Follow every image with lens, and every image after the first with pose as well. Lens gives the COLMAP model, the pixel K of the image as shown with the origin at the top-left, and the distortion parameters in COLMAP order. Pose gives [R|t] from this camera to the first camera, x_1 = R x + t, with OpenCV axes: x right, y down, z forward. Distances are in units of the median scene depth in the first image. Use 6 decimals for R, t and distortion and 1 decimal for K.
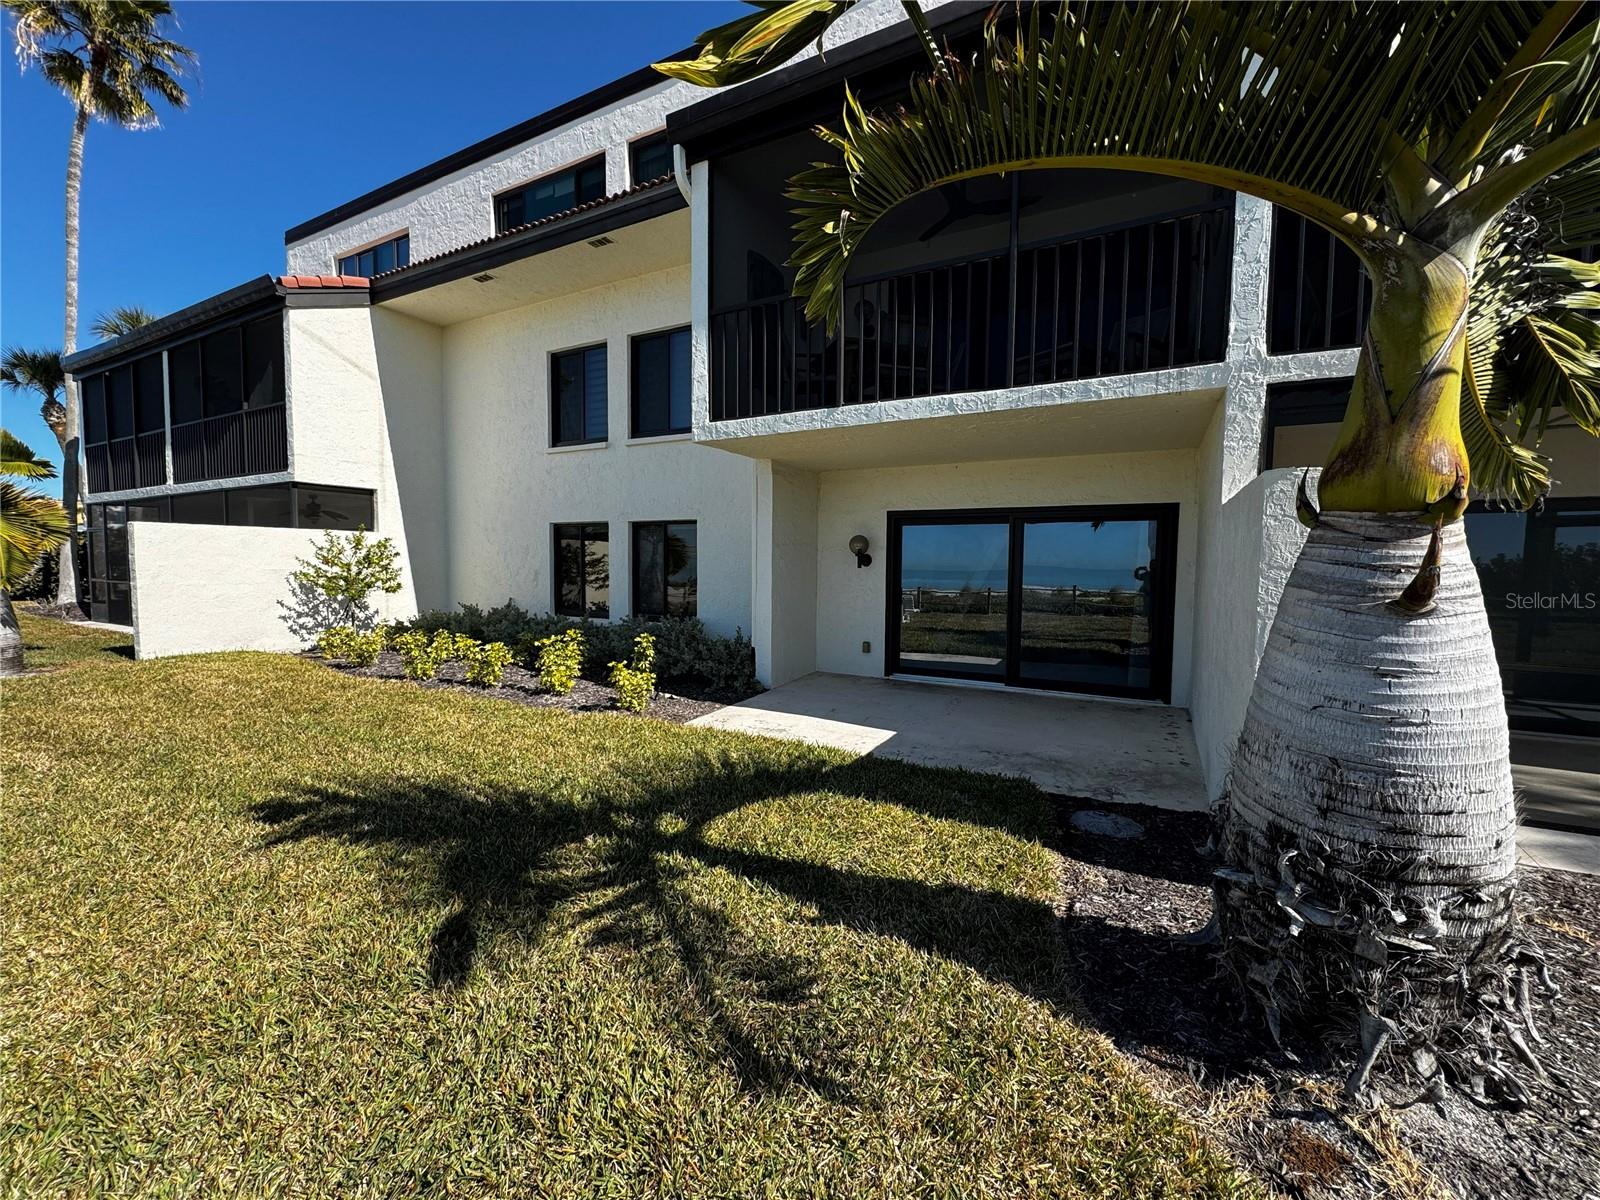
lens RADIAL K [[631.6, 0, 800.6], [0, 631.6, 604.0], [0, 0, 1]] dist [-0.006683, 0.002246]
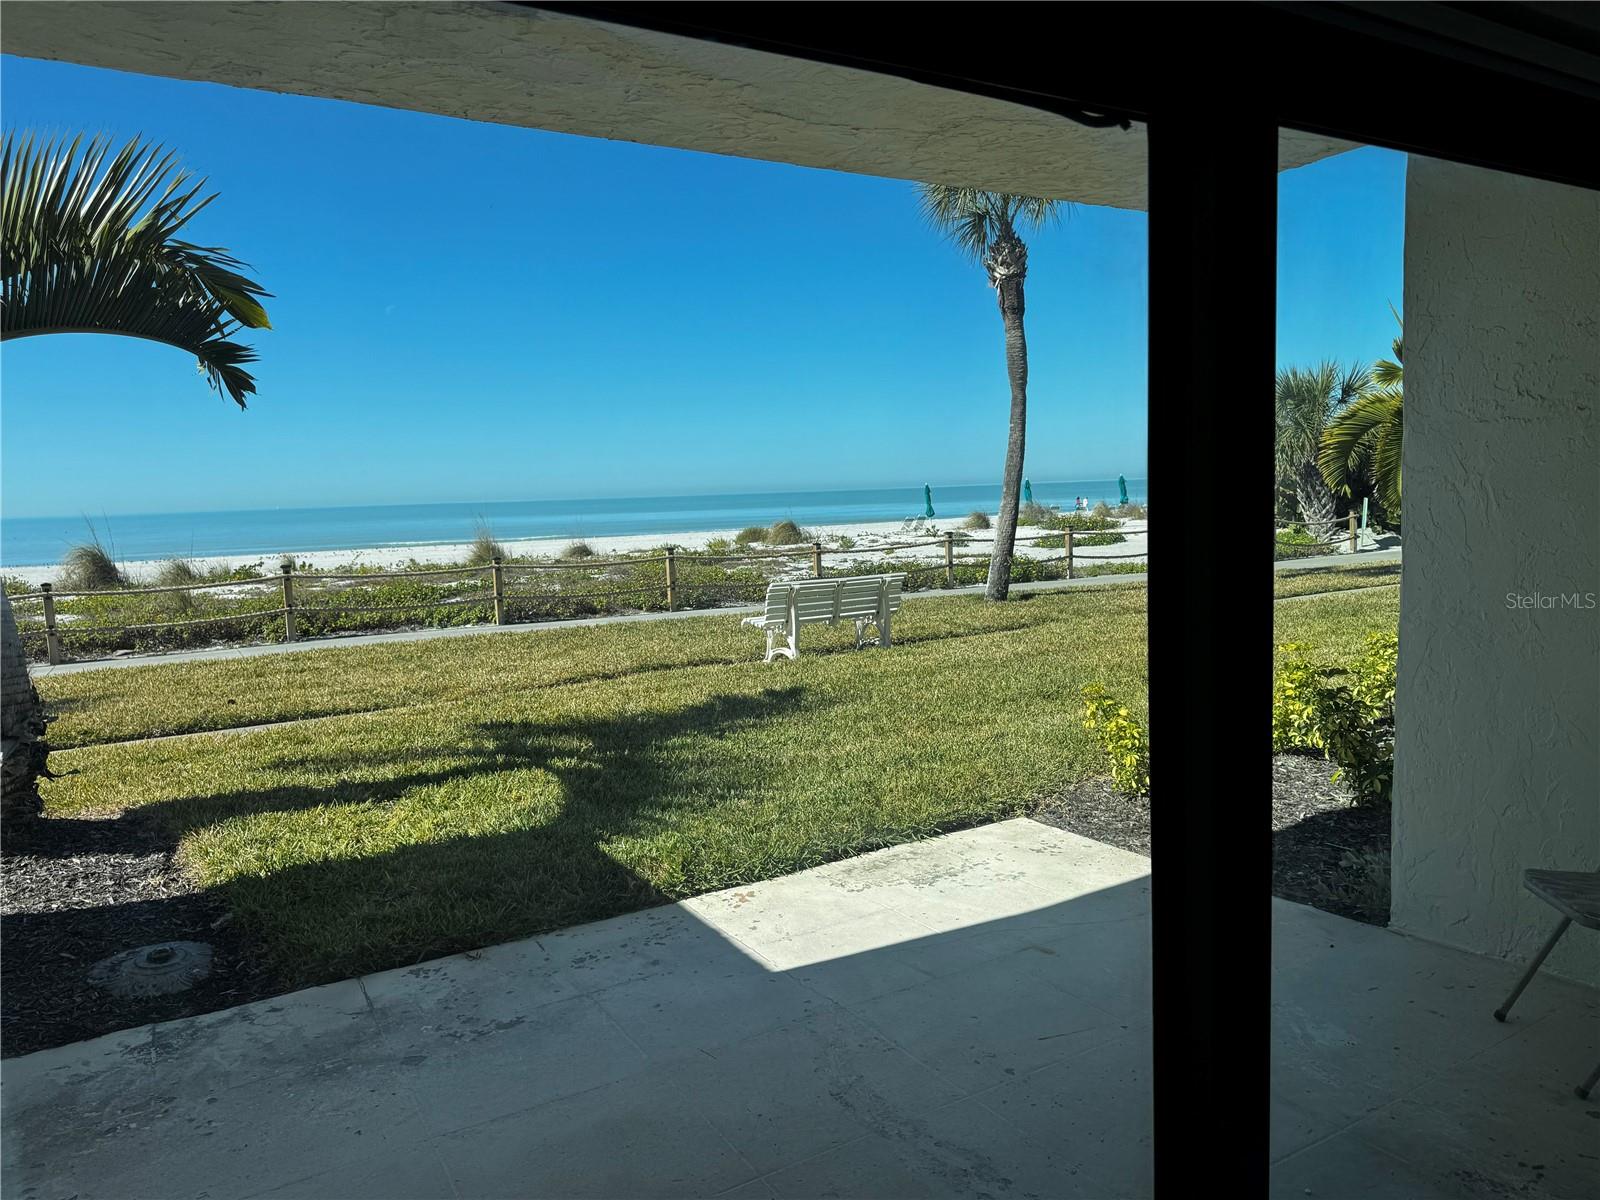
lens RADIAL K [[1117.6, 0, 803.2], [0, 1117.6, 610.6], [0, 0, 1]] dist [0.037584, -0.037928]
pose [[-0.512990, 0.100819, -0.852453, 0.663220], [-0.025153, 0.990887, 0.132328, -0.092149], [0.858026, 0.089324, -0.505779, 1.292922]]
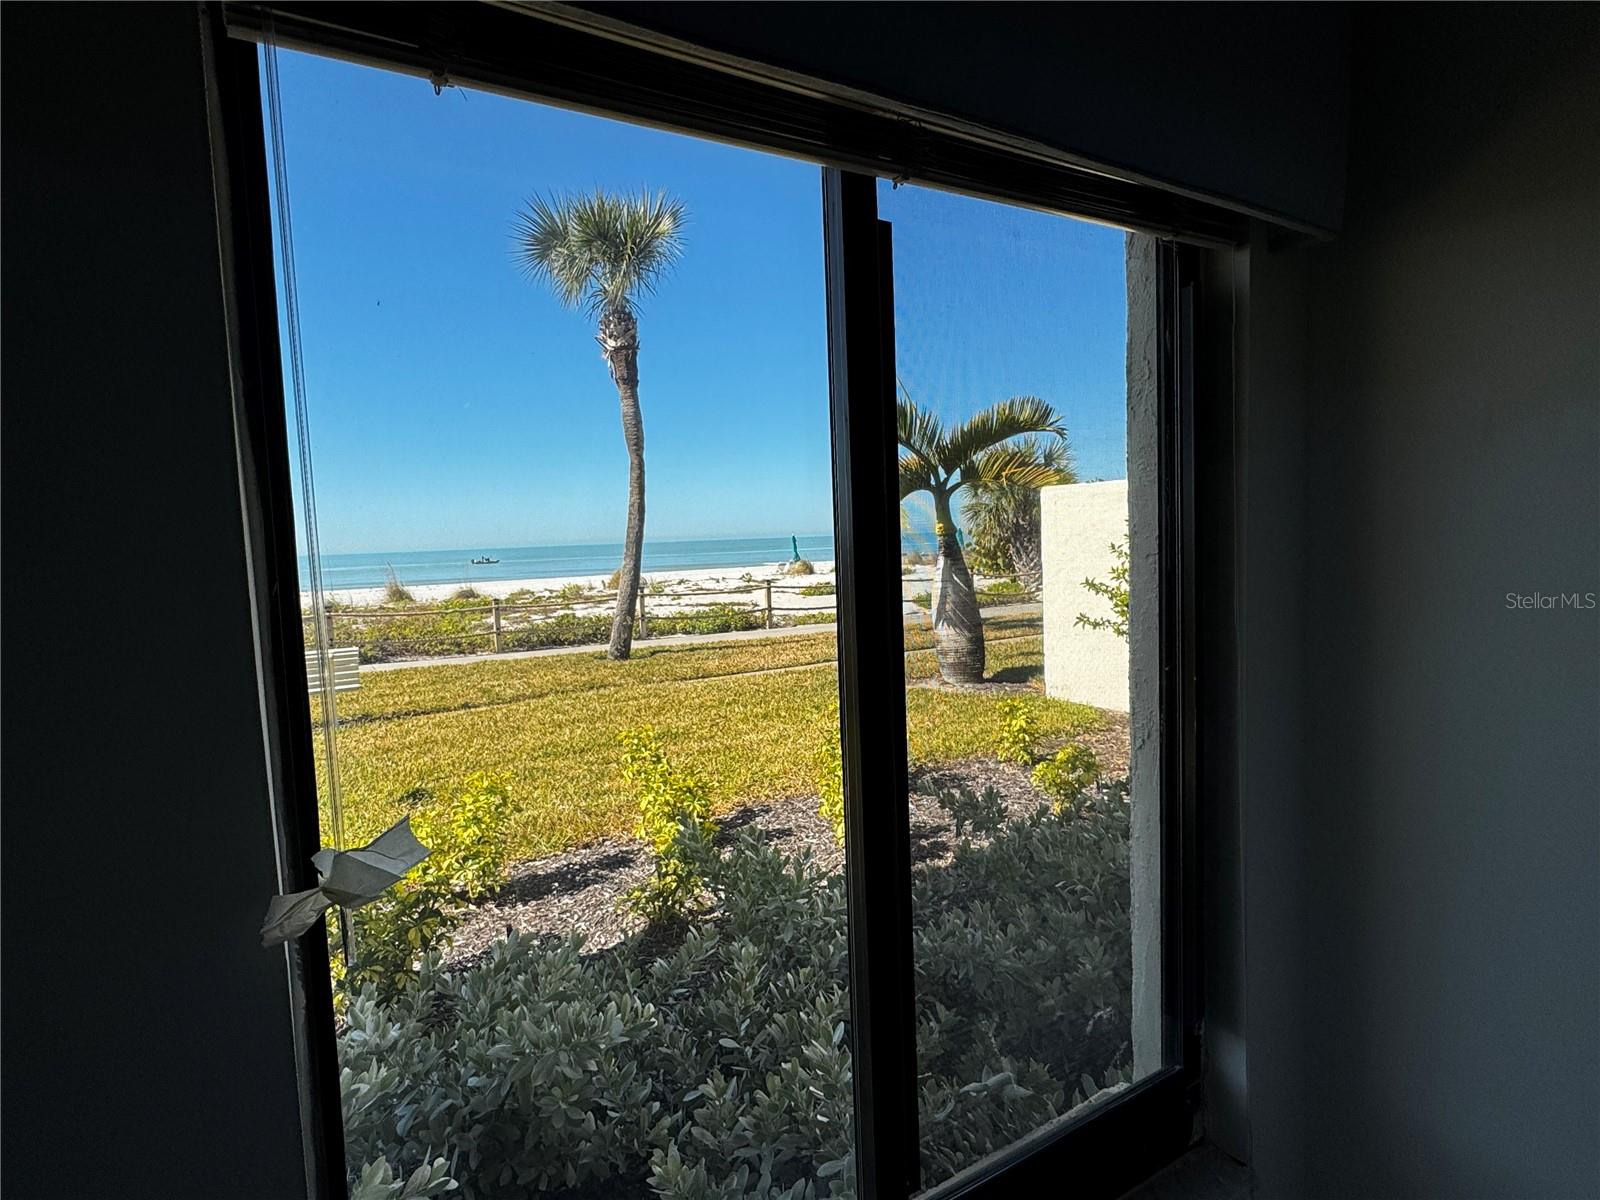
lens RADIAL K [[875.1, 0, 806.0], [0, 875.1, 600.3], [0, 0, 1]] dist [-0.000693, 0.000300]
pose [[-0.499702, 0.074332, -0.863002, -0.177773], [-0.022831, 0.994835, 0.098906, -0.138569], [0.865896, 0.069127, -0.495424, 1.764205]]
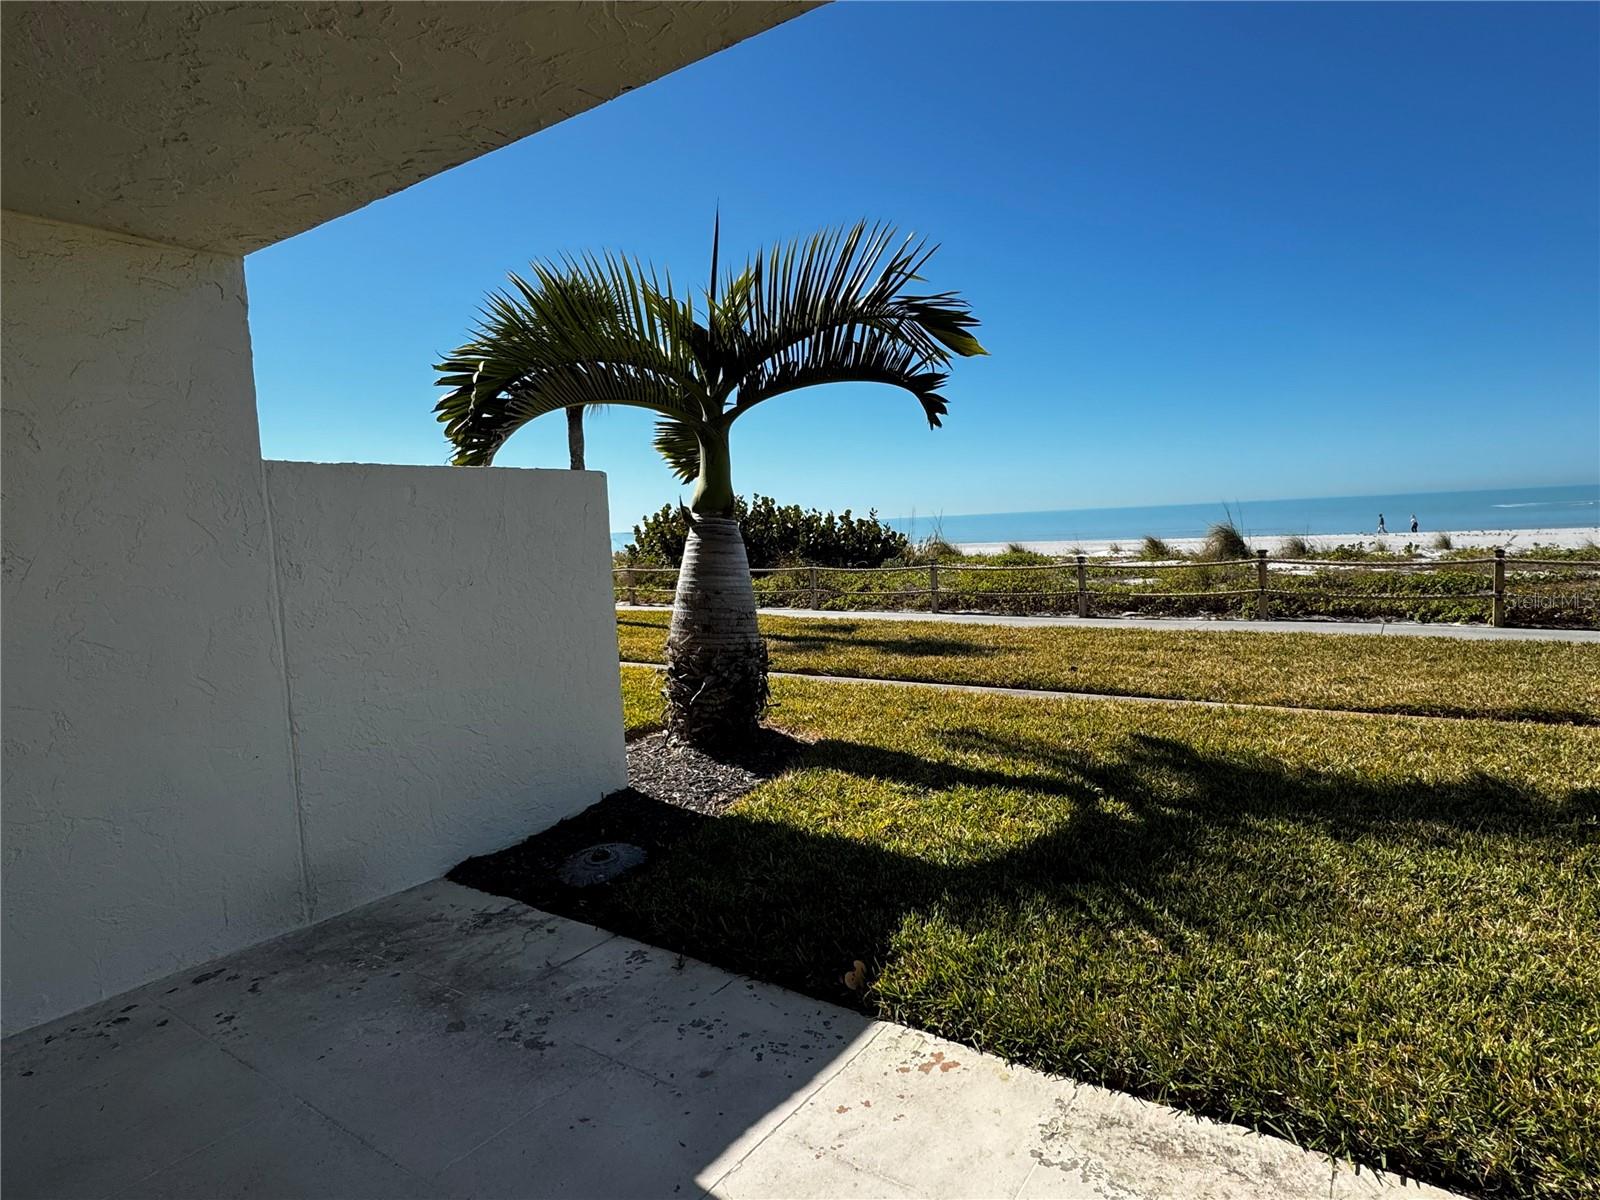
lens RADIAL K [[875.1, 0, 796.3], [0, 875.1, 605.0], [0, 0, 1]] dist [-0.000693, 0.000300]
pose [[-0.993381, 0.029000, 0.111142, 0.060885], [0.046542, 0.986236, 0.158656, -0.095004], [-0.105011, 0.162779, -0.981058, 1.288307]]
